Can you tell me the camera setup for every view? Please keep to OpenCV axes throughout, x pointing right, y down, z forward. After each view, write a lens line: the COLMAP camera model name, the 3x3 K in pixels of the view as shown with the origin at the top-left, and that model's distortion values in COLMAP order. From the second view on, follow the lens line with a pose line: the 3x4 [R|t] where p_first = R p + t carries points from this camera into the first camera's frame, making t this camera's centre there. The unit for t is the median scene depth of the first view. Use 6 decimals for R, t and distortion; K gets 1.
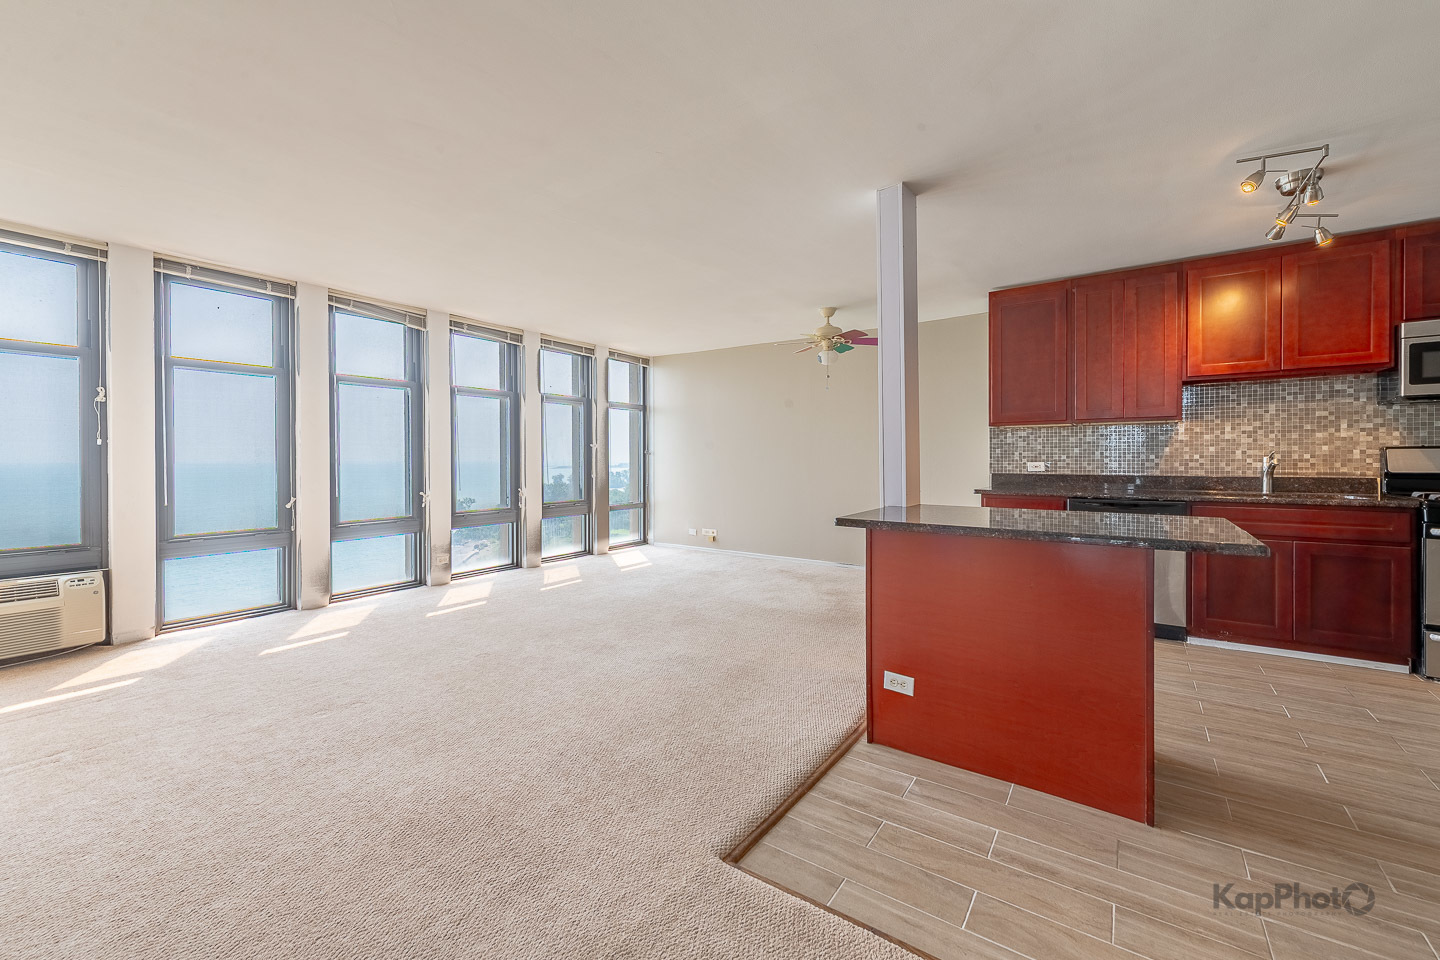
lens RADIAL K [[570.4, 0, 724.0], [0, 570.4, 462.1], [0, 0, 1]] dist [0.009781, -0.003970]
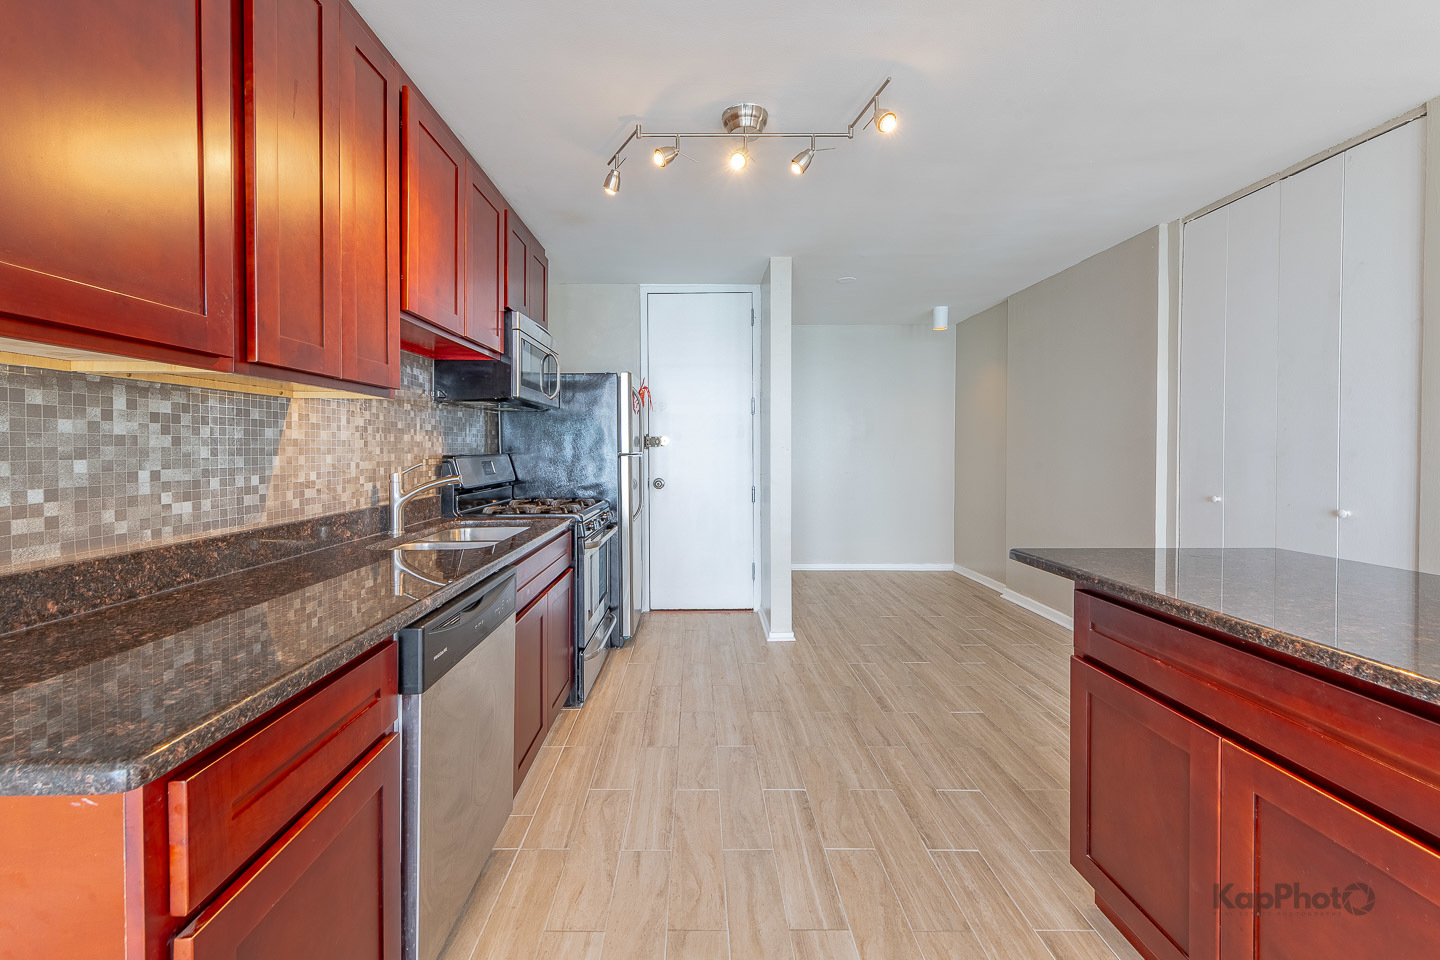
lens RADIAL K [[578.4, 0, 704.9], [0, 578.4, 458.8], [0, 0, 1]] dist [0.007563, -0.000580]
pose [[-0.571673, -0.008393, 0.820439, 0.261066], [0.013390, 0.999719, 0.019557, -0.029750], [-0.820372, 0.022166, -0.571400, 1.050147]]
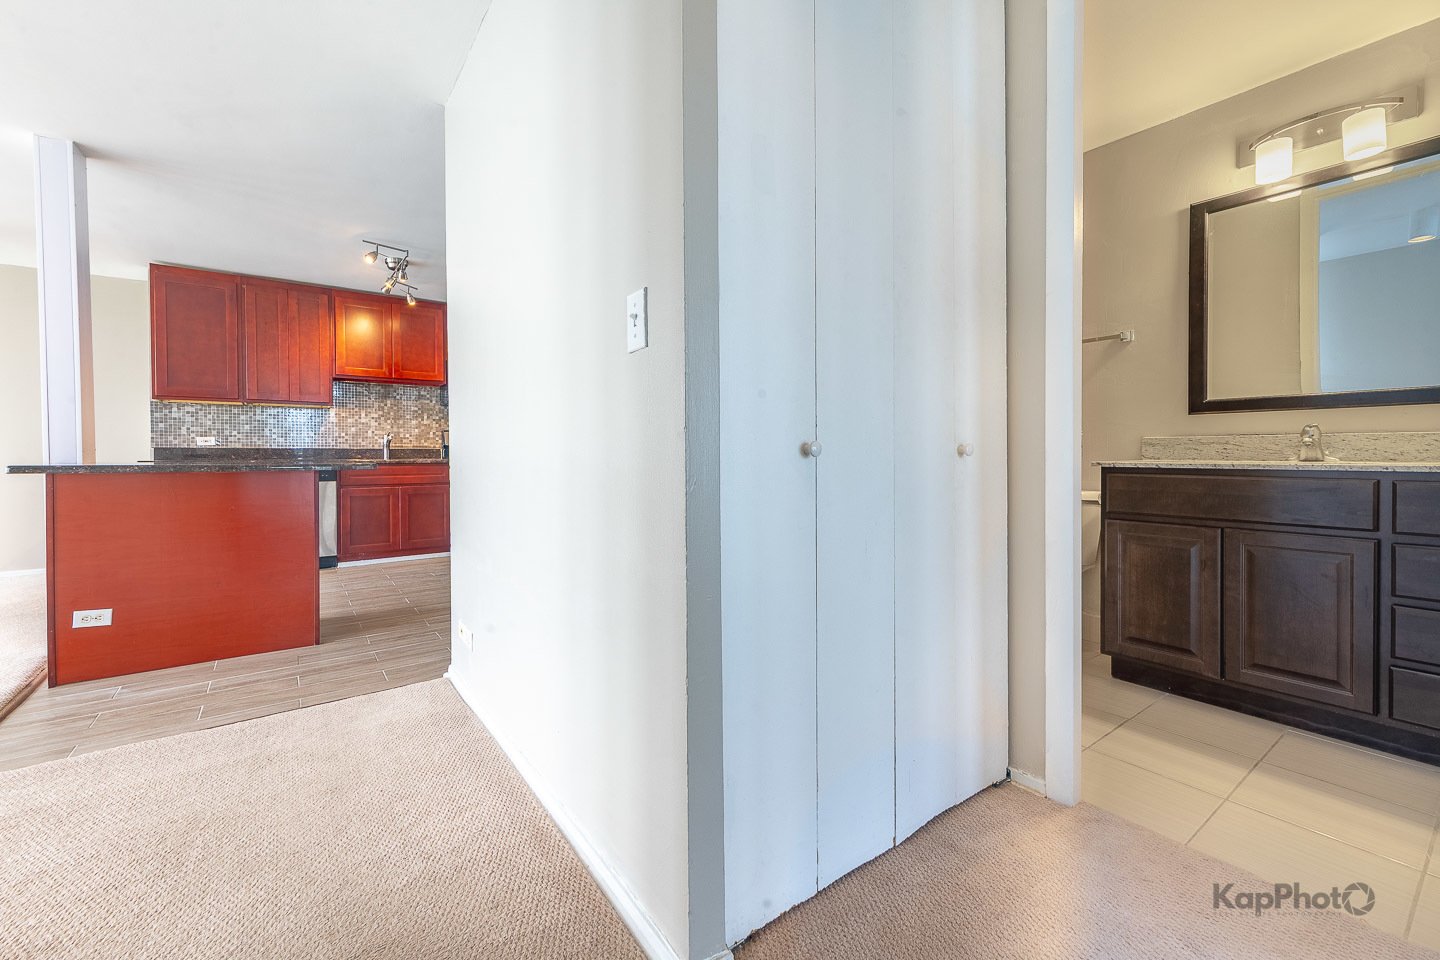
lens RADIAL K [[582.9, 0, 713.3], [0, 582.9, 462.3], [0, 0, 1]] dist [0.000466, -0.000129]
pose [[0.313959, -0.009414, 0.949390, -0.220585], [0.008477, 0.999939, 0.007113, 0.056226], [-0.949399, 0.005814, 0.314020, -0.276464]]
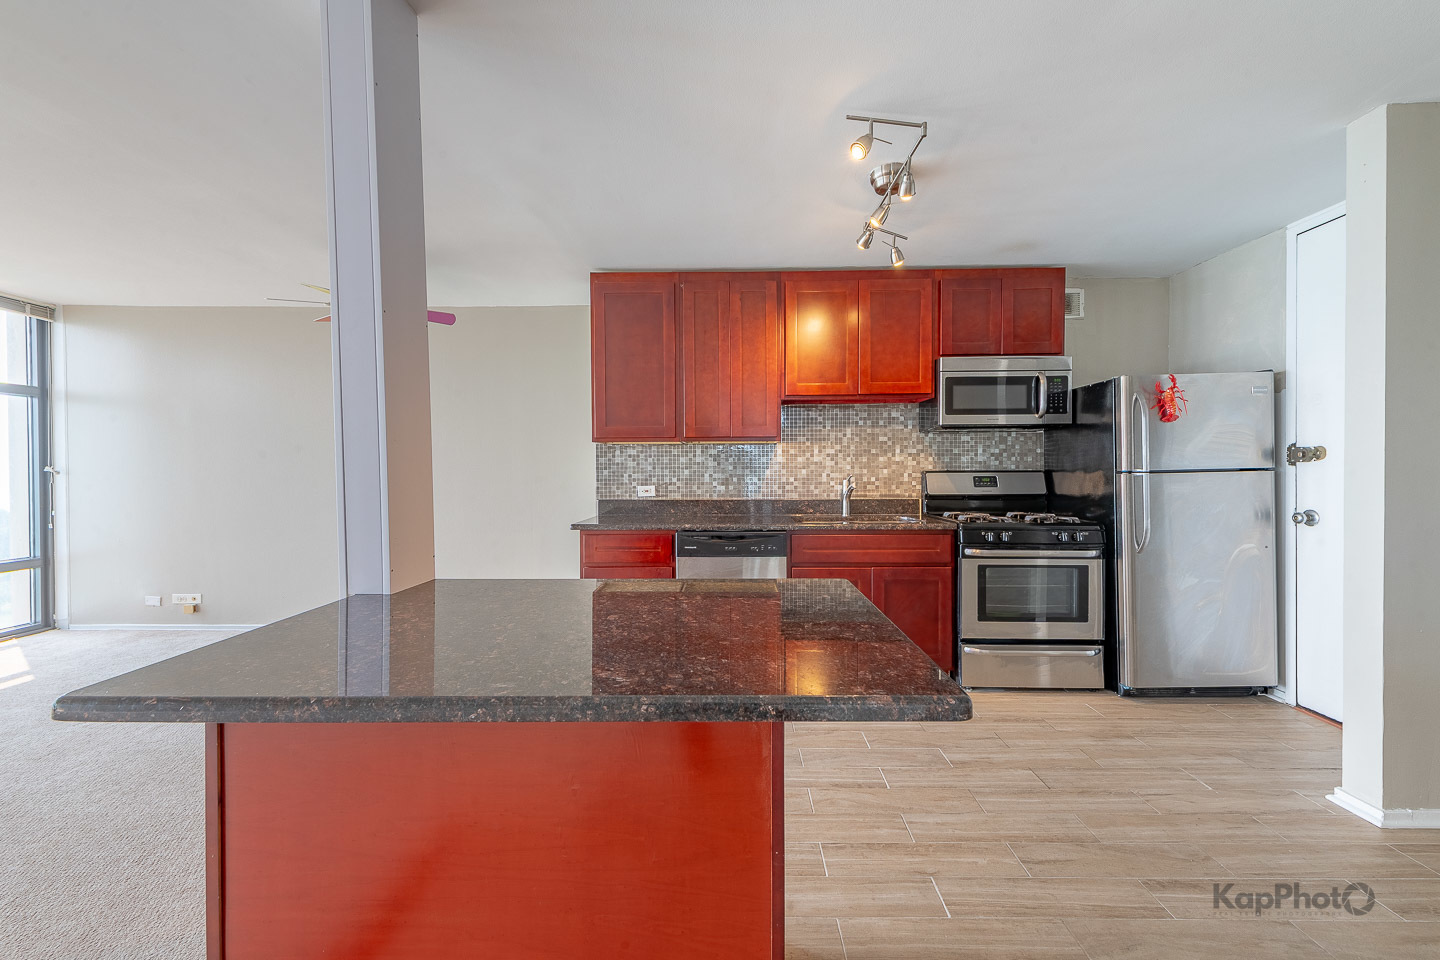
lens RADIAL K [[563.8, 0, 717.1], [0, 563.8, 478.0], [0, 0, 1]] dist [0.011597, -0.000417]
pose [[0.831952, -0.007987, 0.554790, 0.198532], [0.004133, 0.999958, 0.008198, -0.021098], [-0.554832, -0.004528, 0.831950, 0.288414]]
